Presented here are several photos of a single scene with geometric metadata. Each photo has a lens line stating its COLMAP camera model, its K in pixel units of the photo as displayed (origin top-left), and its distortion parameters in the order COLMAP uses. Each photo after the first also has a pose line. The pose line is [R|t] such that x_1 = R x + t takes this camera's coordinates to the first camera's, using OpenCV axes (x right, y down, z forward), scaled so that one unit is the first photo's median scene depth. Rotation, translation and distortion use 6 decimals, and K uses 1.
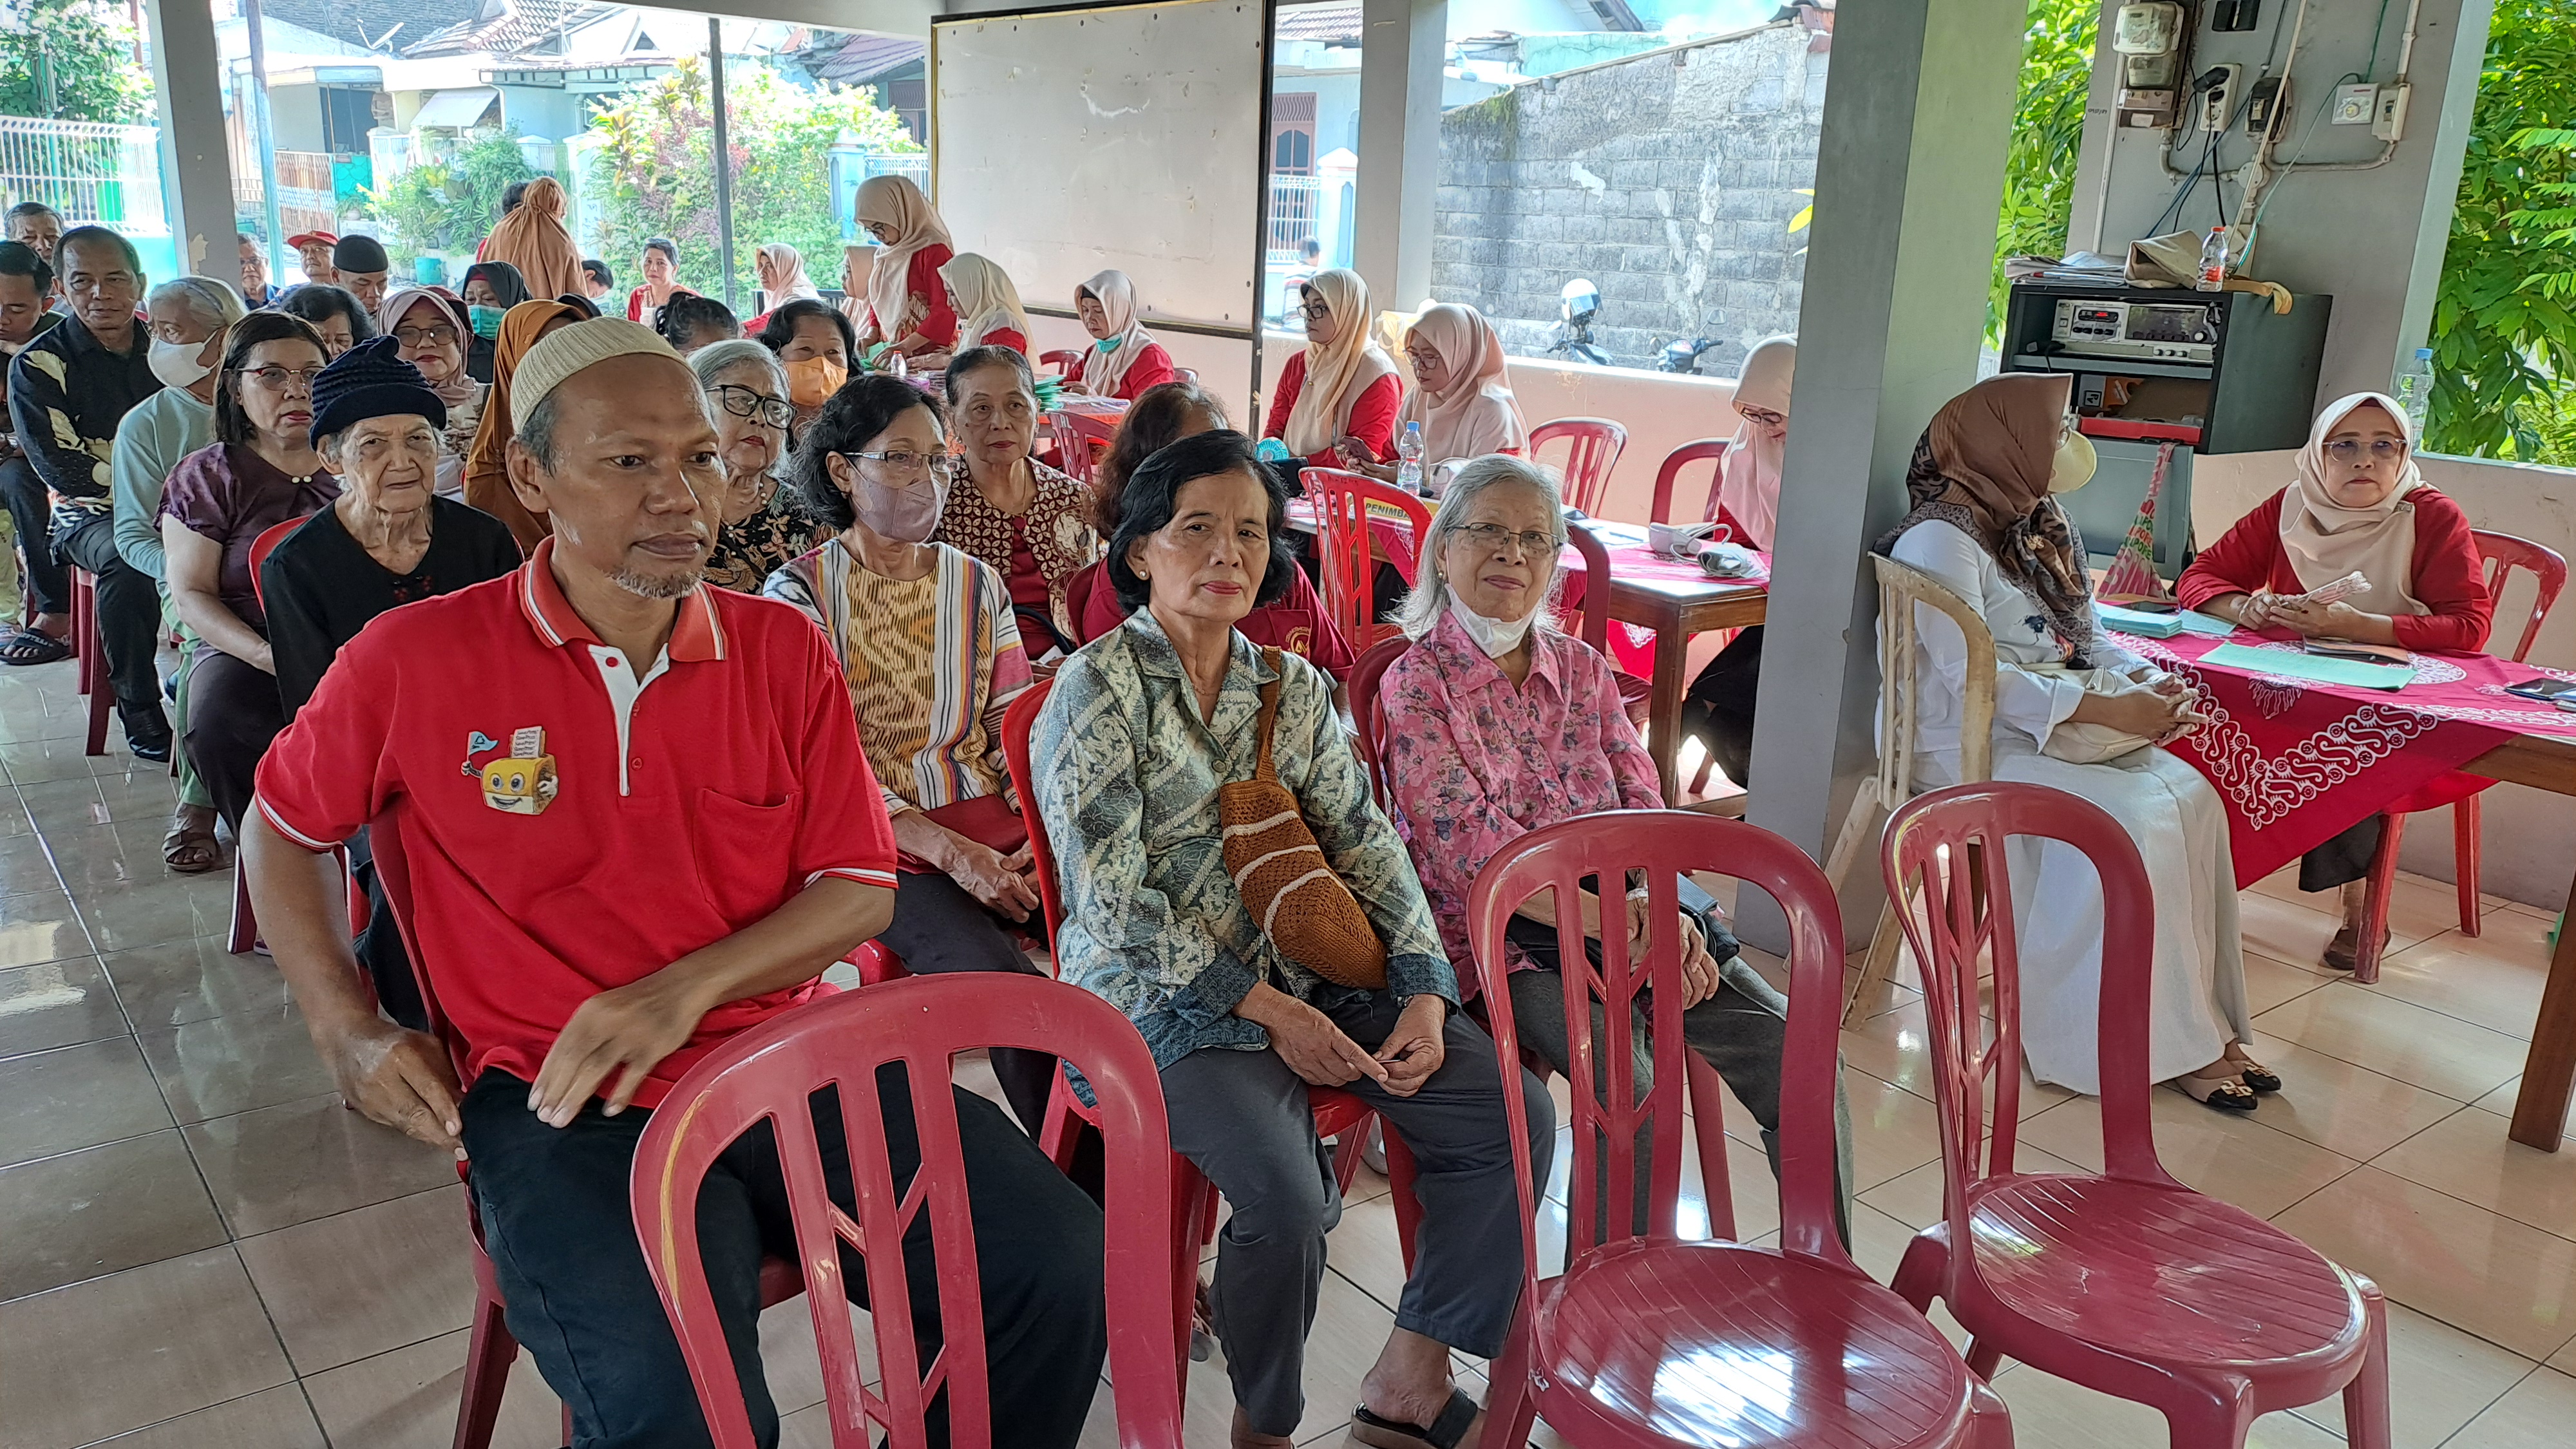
lens RADIAL K [[1899.6, 0, 1266.4], [0, 1899.6, 756.3], [0, 0, 1]] dist [0.071304, -0.064537]
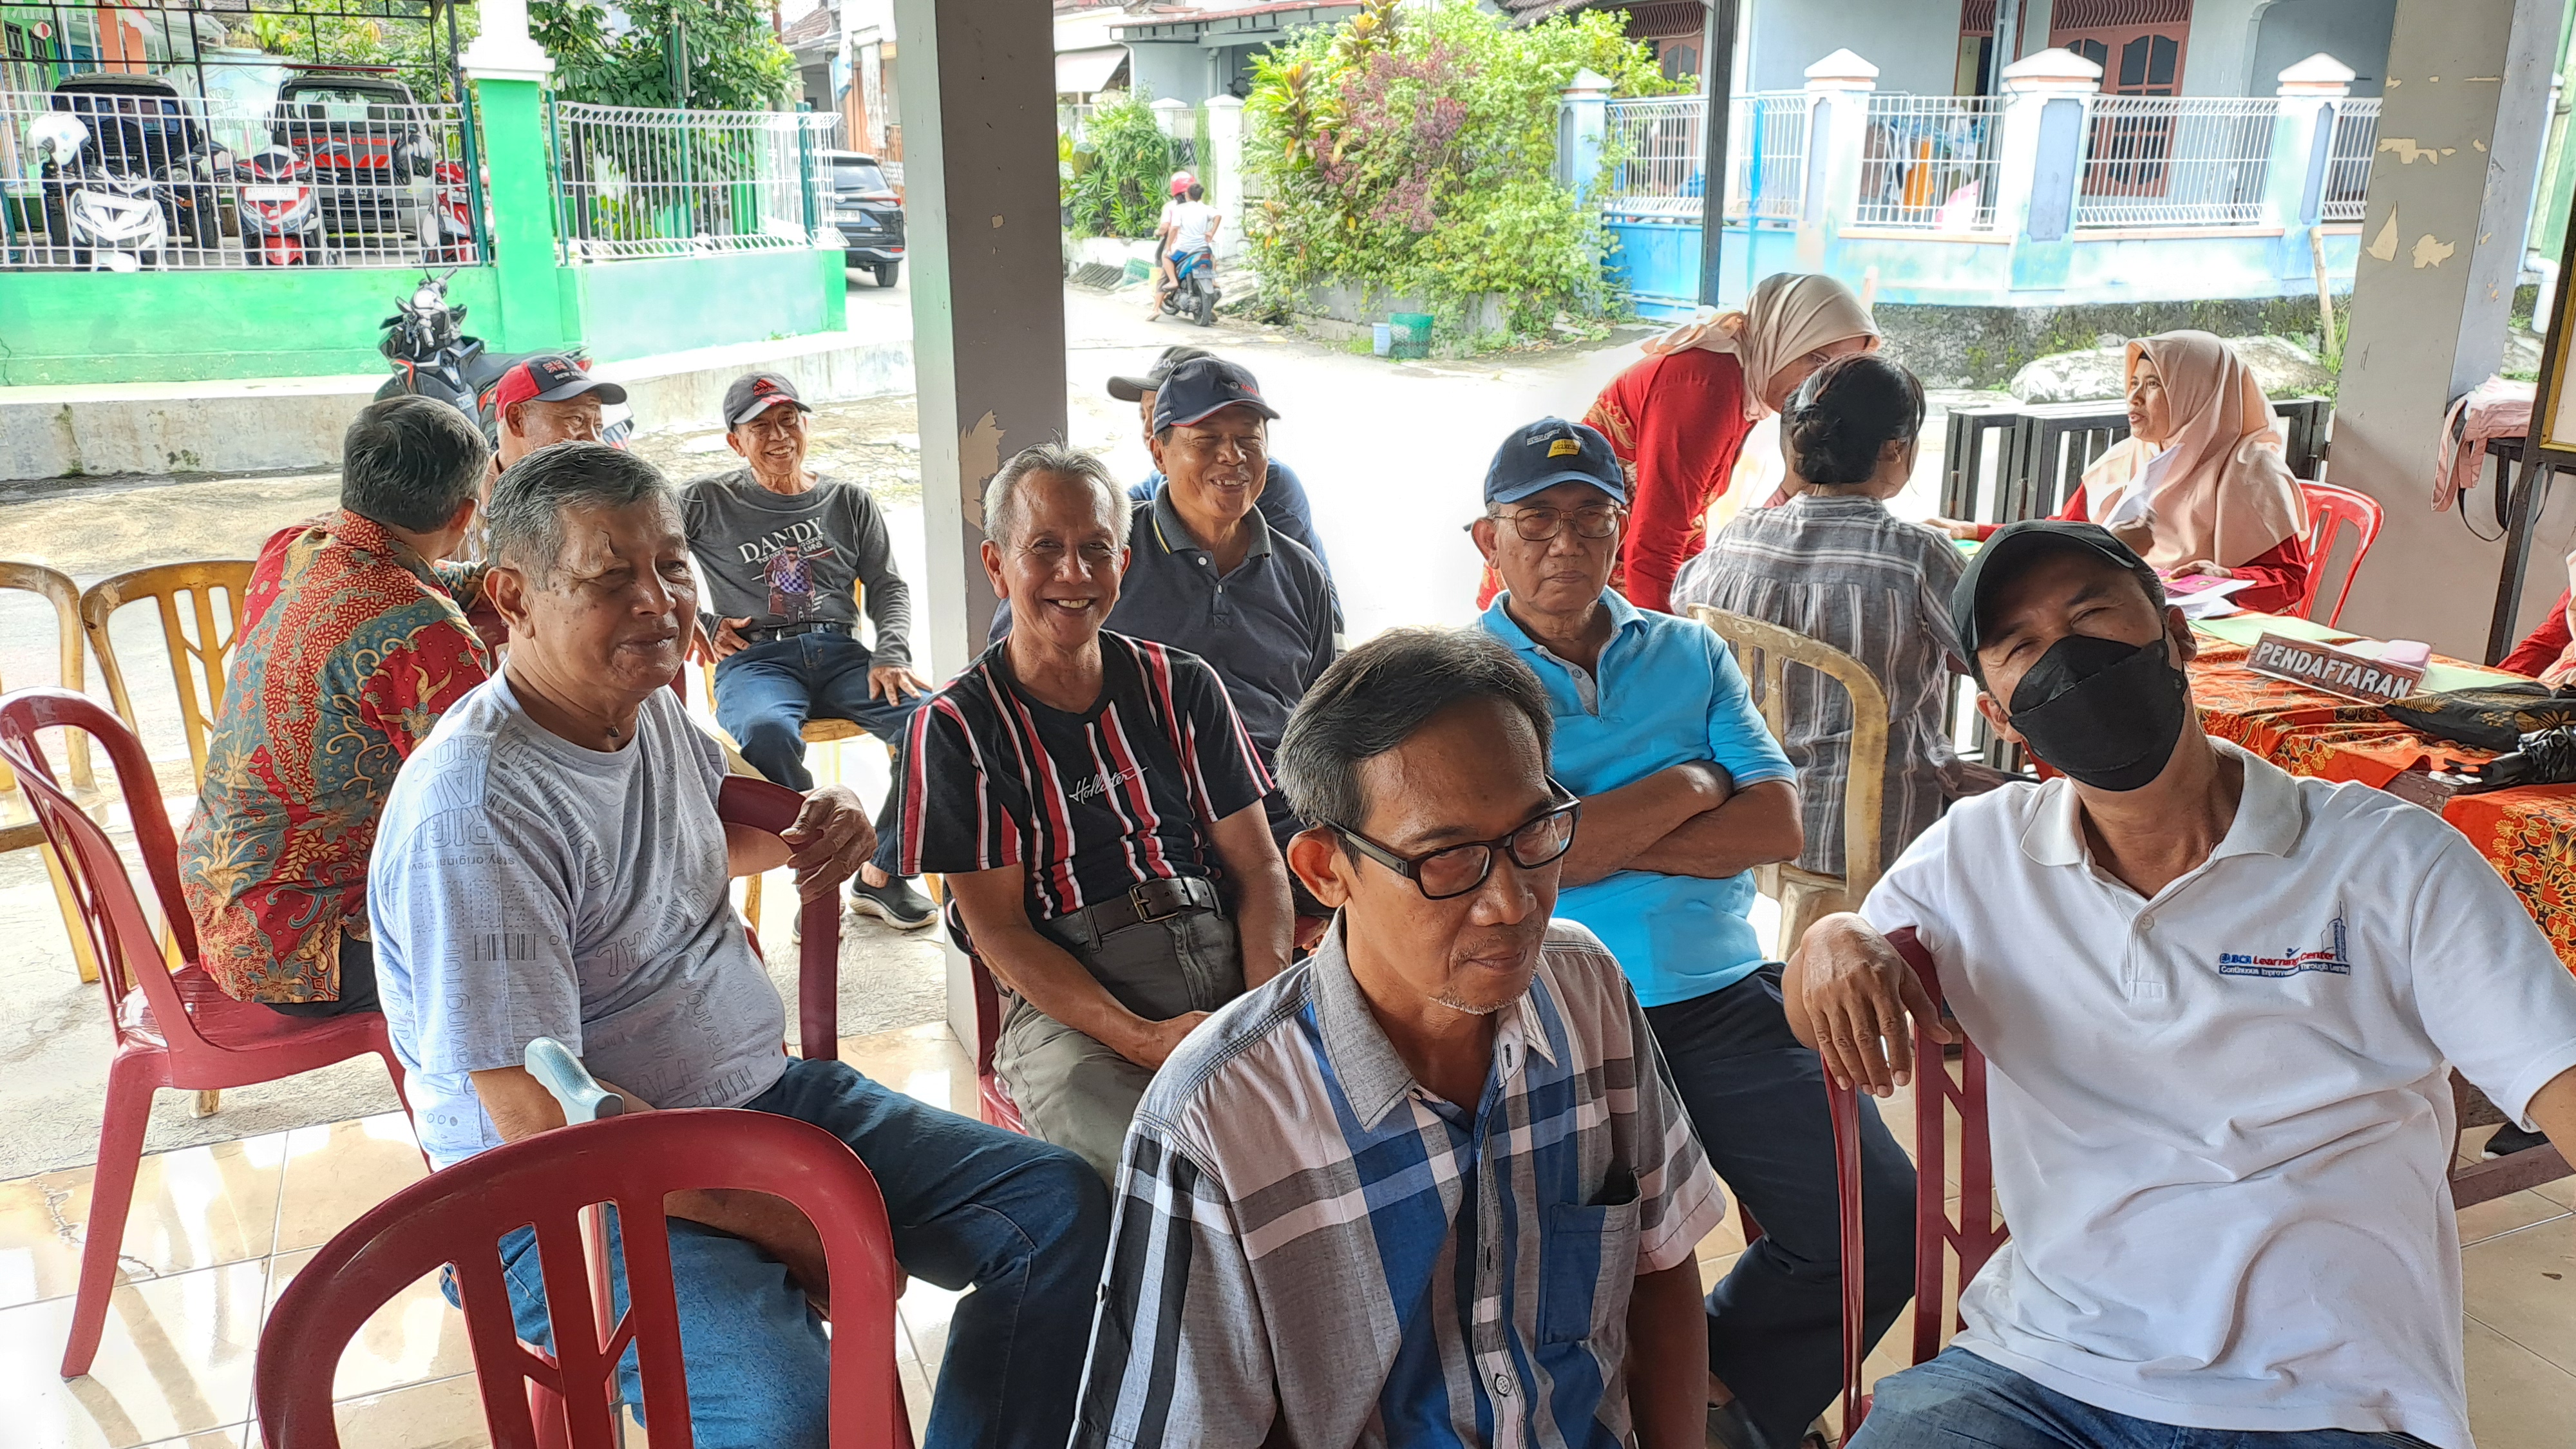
lens RADIAL K [[1899.6, 0, 1286.3], [0, 1899.6, 733.1], [0, 0, 1]] dist [0.071304, -0.064537]
pose [[0.968434, 0.038424, -0.246292, -0.222062], [-0.033702, 0.999159, 0.023360, -0.120233], [0.246982, -0.014323, 0.968914, 0.354705]]
